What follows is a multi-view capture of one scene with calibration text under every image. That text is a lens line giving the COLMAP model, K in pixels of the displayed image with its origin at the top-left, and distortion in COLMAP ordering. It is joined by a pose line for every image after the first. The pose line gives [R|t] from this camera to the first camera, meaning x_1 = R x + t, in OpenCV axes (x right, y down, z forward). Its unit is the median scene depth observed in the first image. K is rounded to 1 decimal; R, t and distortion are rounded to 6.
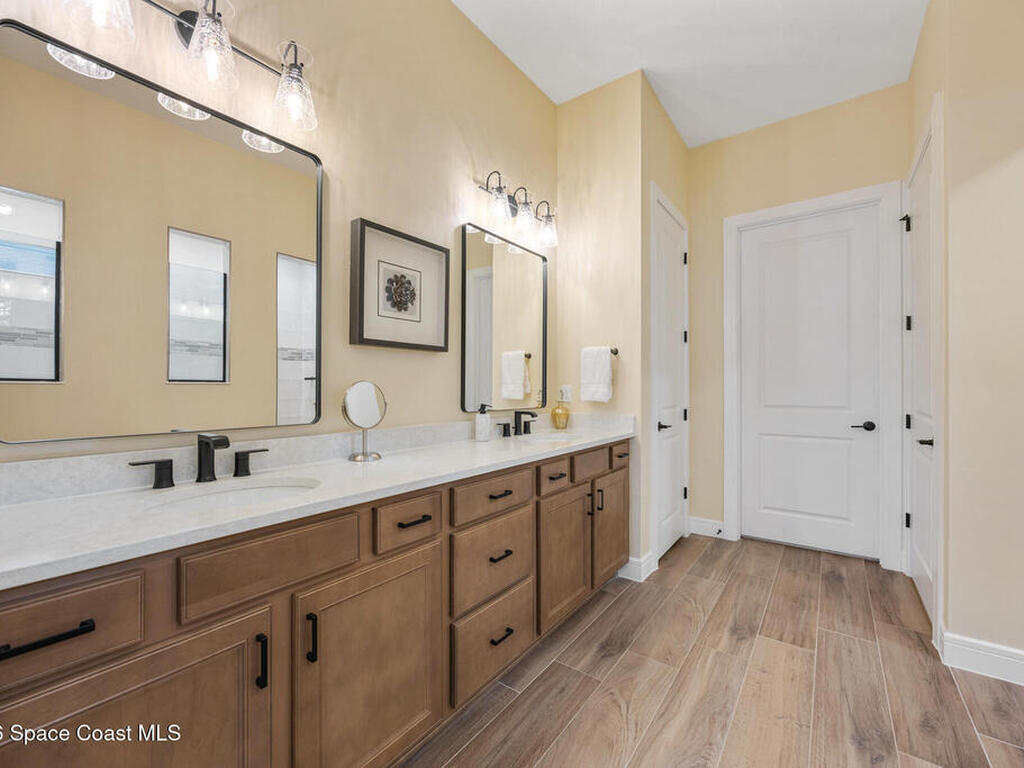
lens RADIAL K [[439.3, 0, 505.8], [0, 439.3, 374.4], [0, 0, 1]] dist [0.003087, -0.000435]
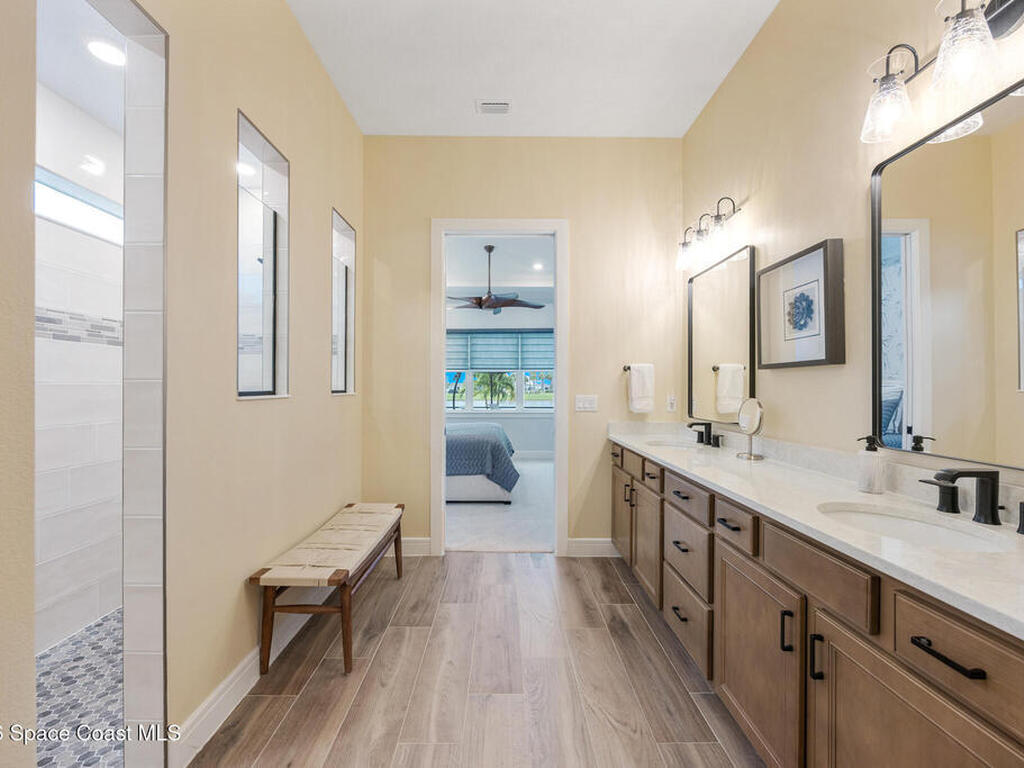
lens RADIAL K [[439.3, 0, 506.2], [0, 439.3, 385.9], [0, 0, 1]] dist [0.003087, -0.000435]
pose [[-0.799478, -0.023195, -0.600248, 0.932955], [-0.007591, 0.999565, -0.028514, 0.018992], [0.600648, -0.018240, -0.799306, 1.435891]]
